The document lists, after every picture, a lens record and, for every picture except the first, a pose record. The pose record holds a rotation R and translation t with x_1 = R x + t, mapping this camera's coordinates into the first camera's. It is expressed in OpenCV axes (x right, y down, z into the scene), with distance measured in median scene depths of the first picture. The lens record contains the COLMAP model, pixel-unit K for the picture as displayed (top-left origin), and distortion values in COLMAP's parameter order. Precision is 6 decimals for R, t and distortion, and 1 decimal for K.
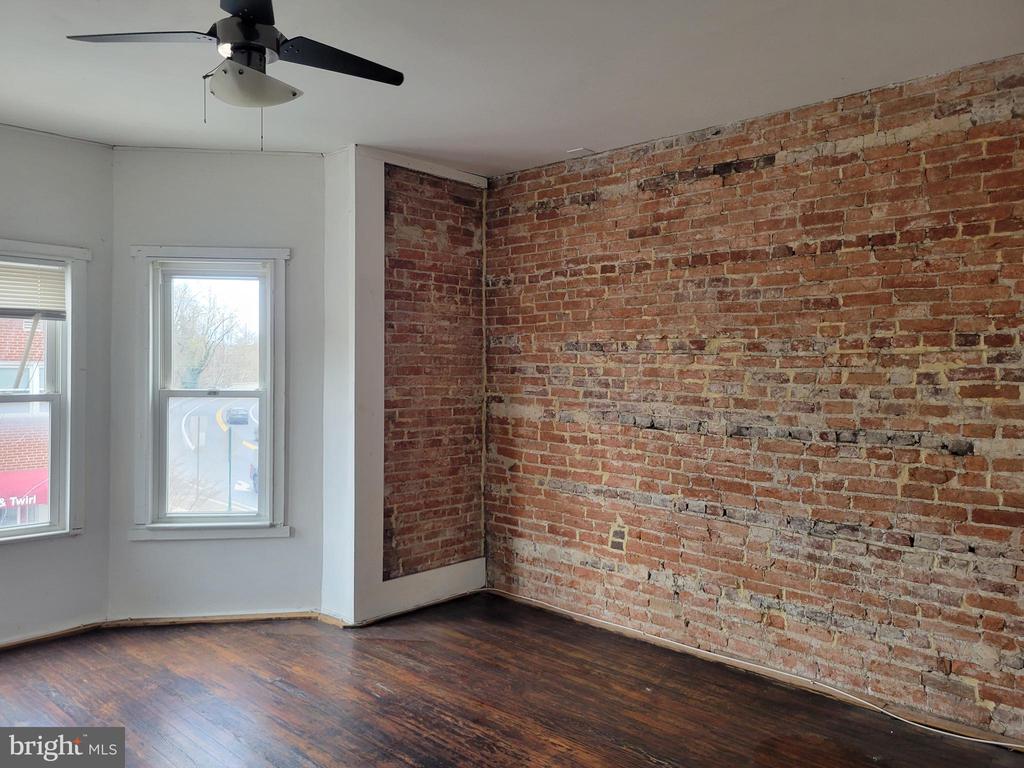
lens RADIAL K [[773.9, 0, 513.6], [0, 773.9, 383.6], [0, 0, 1]] dist [0.038631, -0.013300]
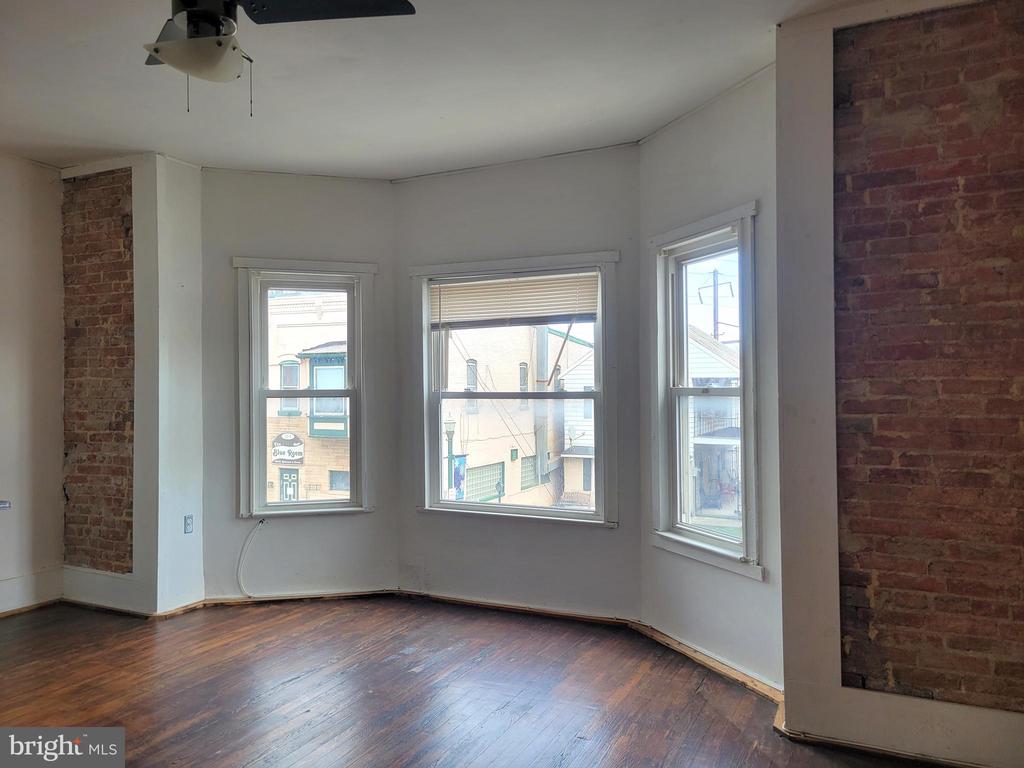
lens RADIAL K [[773.9, 0, 512.9], [0, 773.9, 382.3], [0, 0, 1]] dist [0.038631, -0.013300]
pose [[0.285011, -0.016063, -0.958390, 0.362412], [-0.001367, 0.999852, -0.017164, 0.017456], [0.958523, 0.006202, 0.284947, 0.543394]]
